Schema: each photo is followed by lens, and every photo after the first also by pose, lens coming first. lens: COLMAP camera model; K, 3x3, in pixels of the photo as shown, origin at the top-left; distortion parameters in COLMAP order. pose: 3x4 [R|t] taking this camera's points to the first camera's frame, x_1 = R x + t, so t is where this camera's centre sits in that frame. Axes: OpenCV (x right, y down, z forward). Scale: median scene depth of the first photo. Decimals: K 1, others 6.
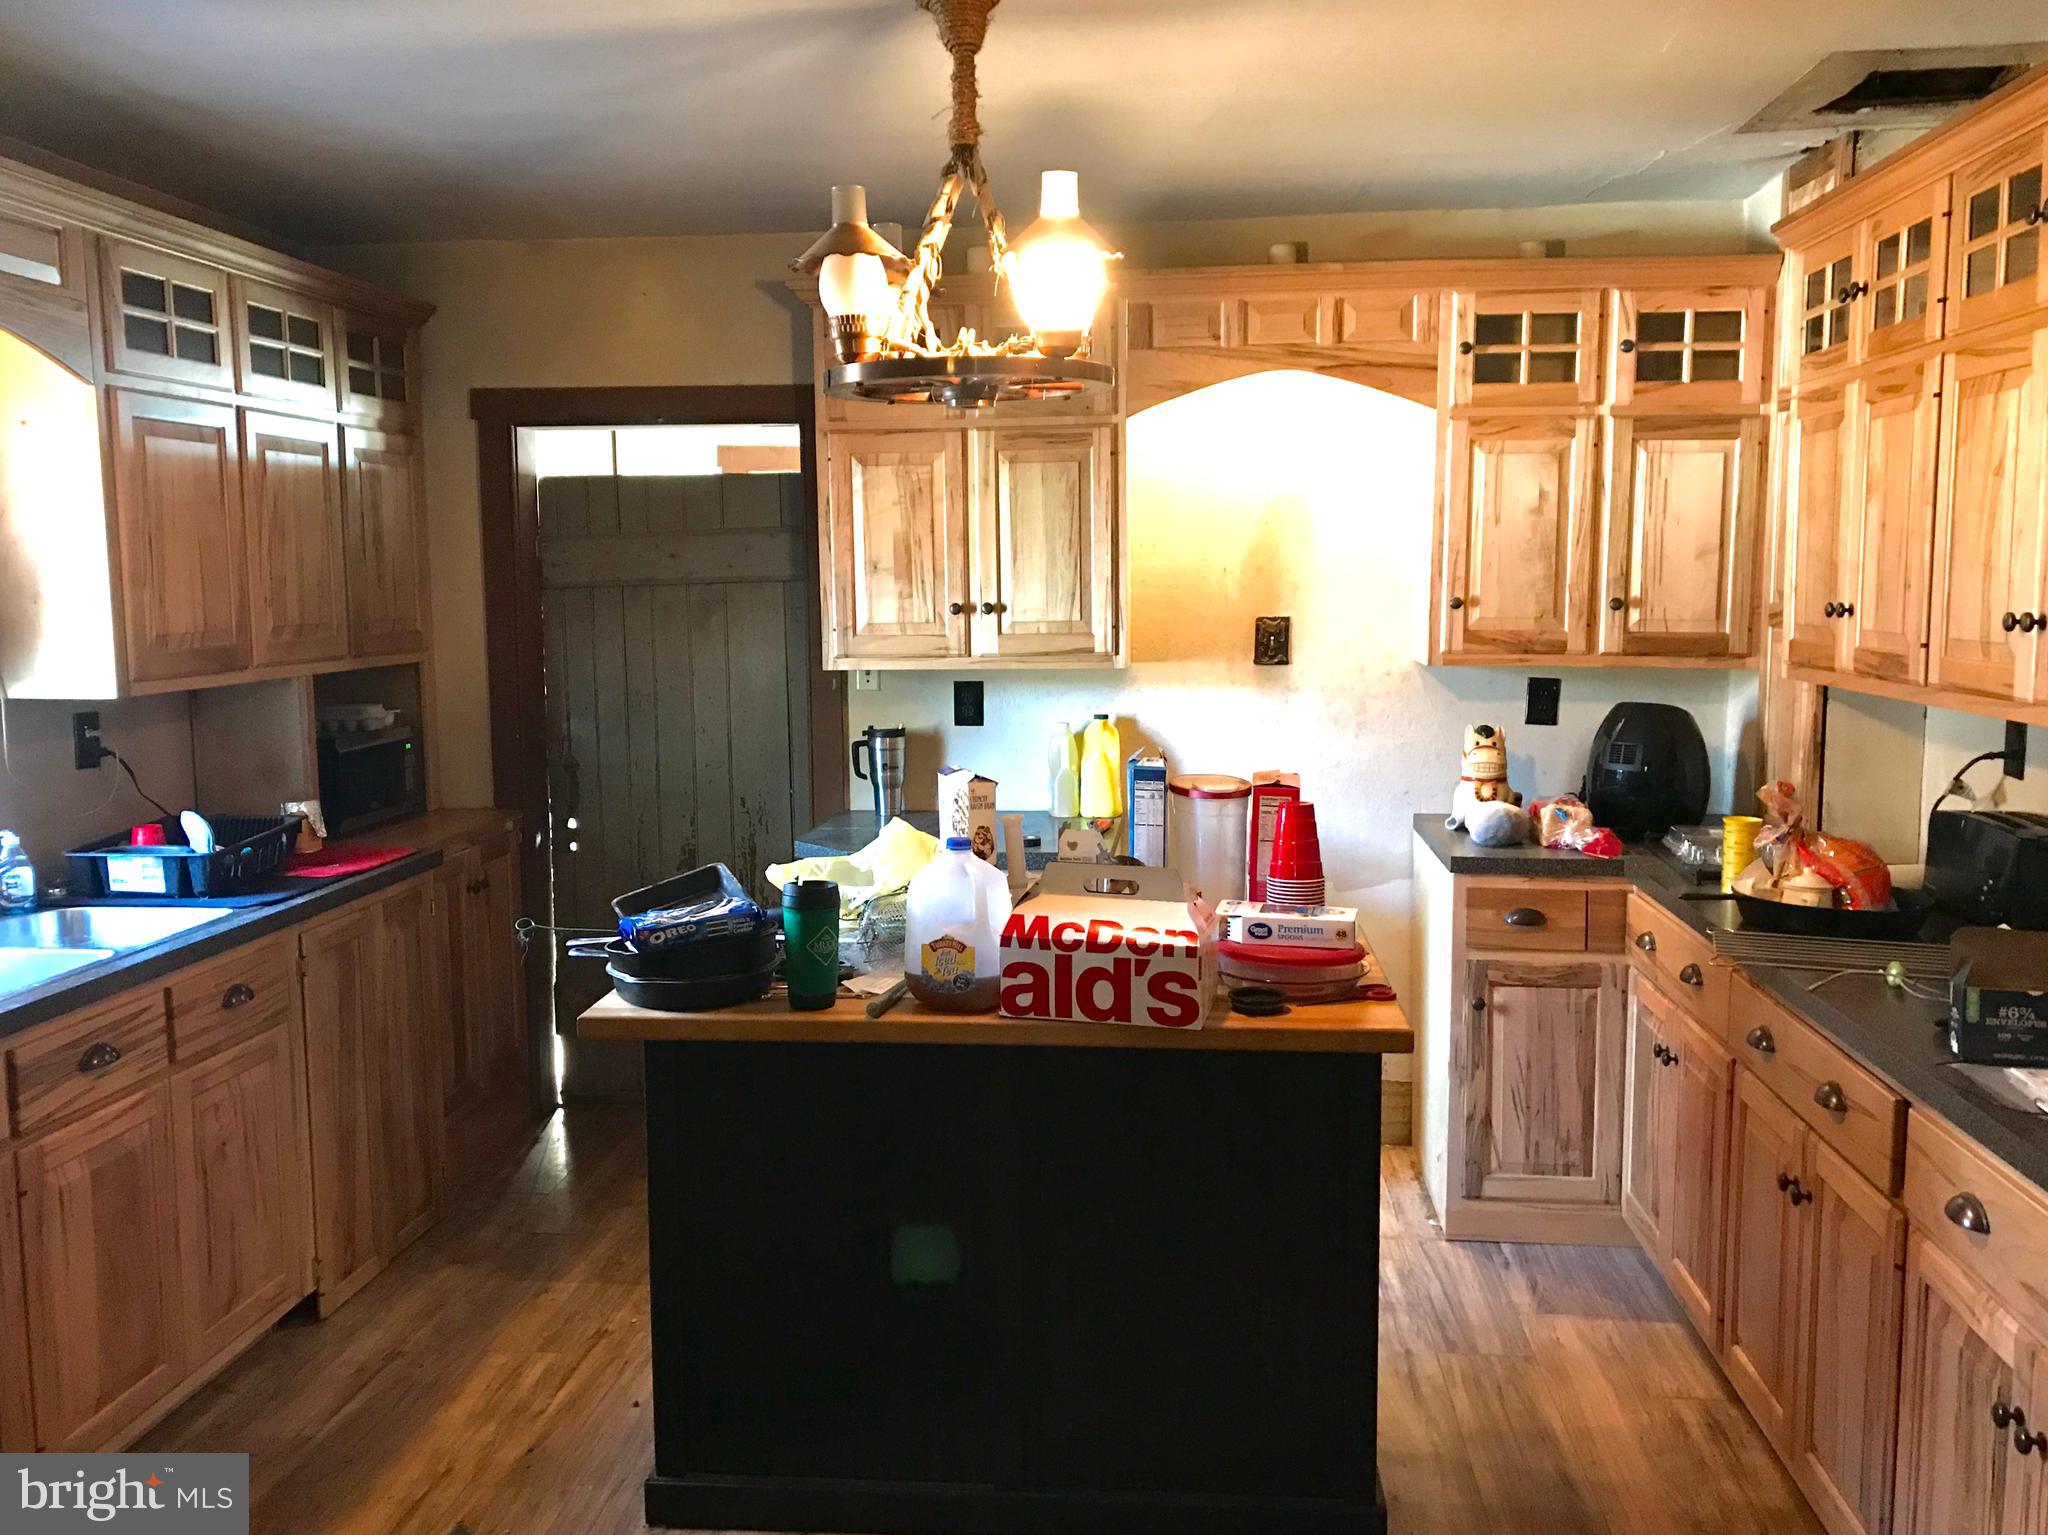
lens RADIAL K [[1661.9, 0, 1035.0], [0, 1661.9, 764.1], [0, 0, 1]] dist [0.031709, -0.031699]
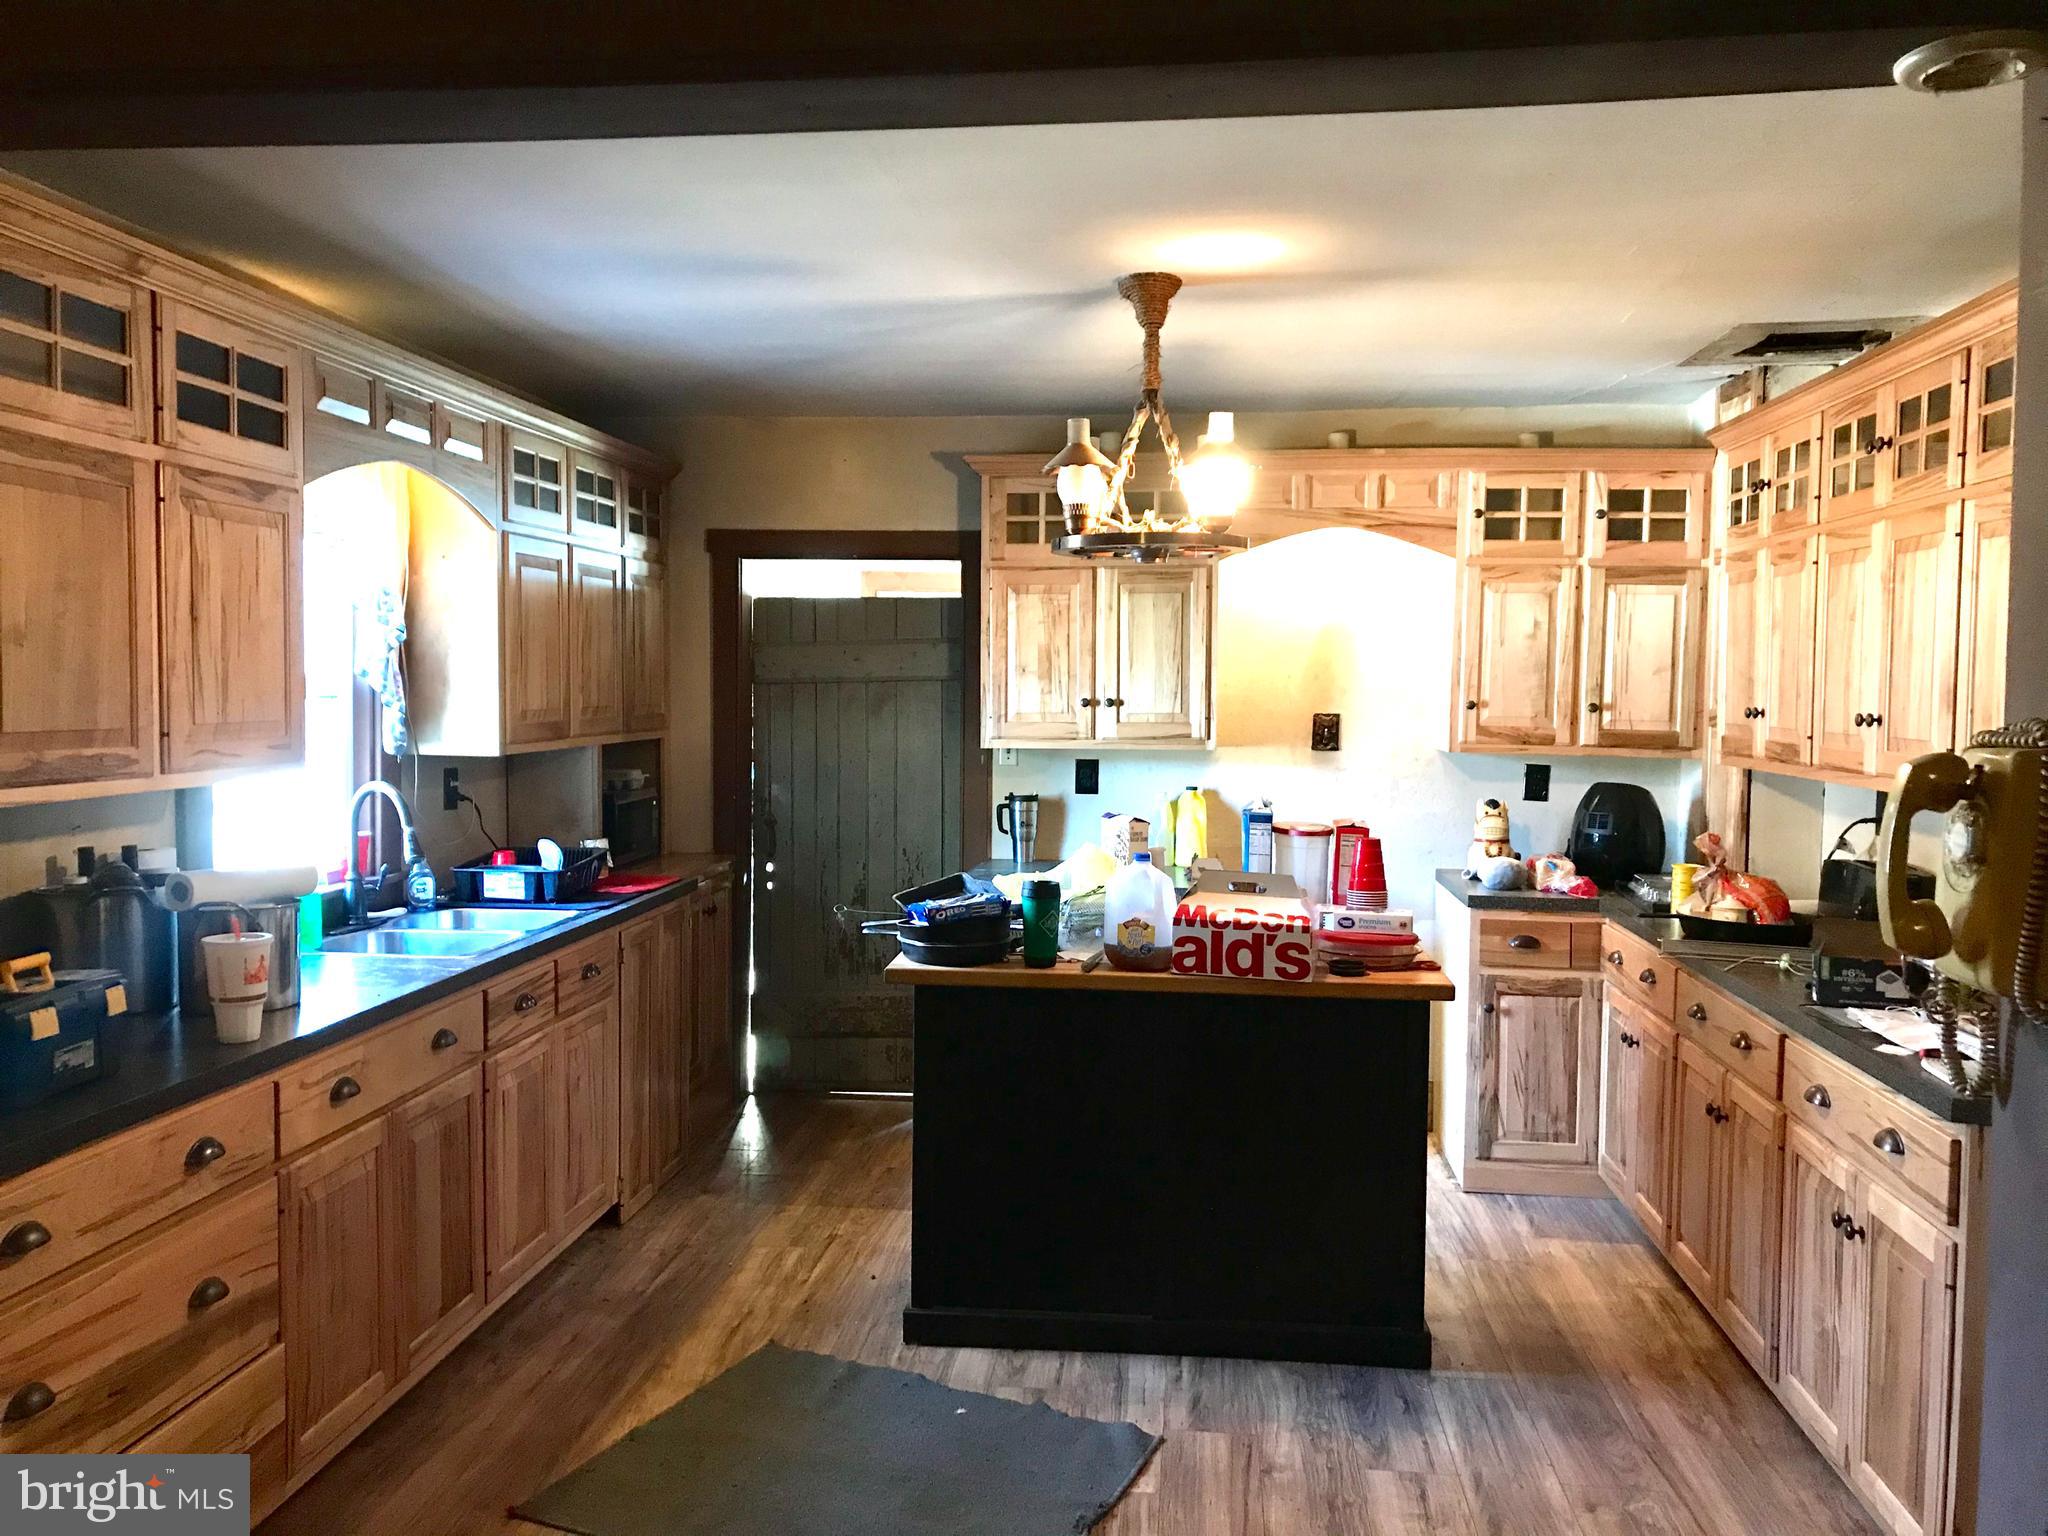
lens RADIAL K [[1661.9, 0, 1013.8], [0, 1661.9, 772.0], [0, 0, 1]] dist [0.031709, -0.031699]
pose [[0.999846, 0.017240, -0.003394, -0.116723], [-0.017412, 0.998076, -0.059503, 0.046503], [0.002362, 0.059553, 0.998222, -0.353244]]
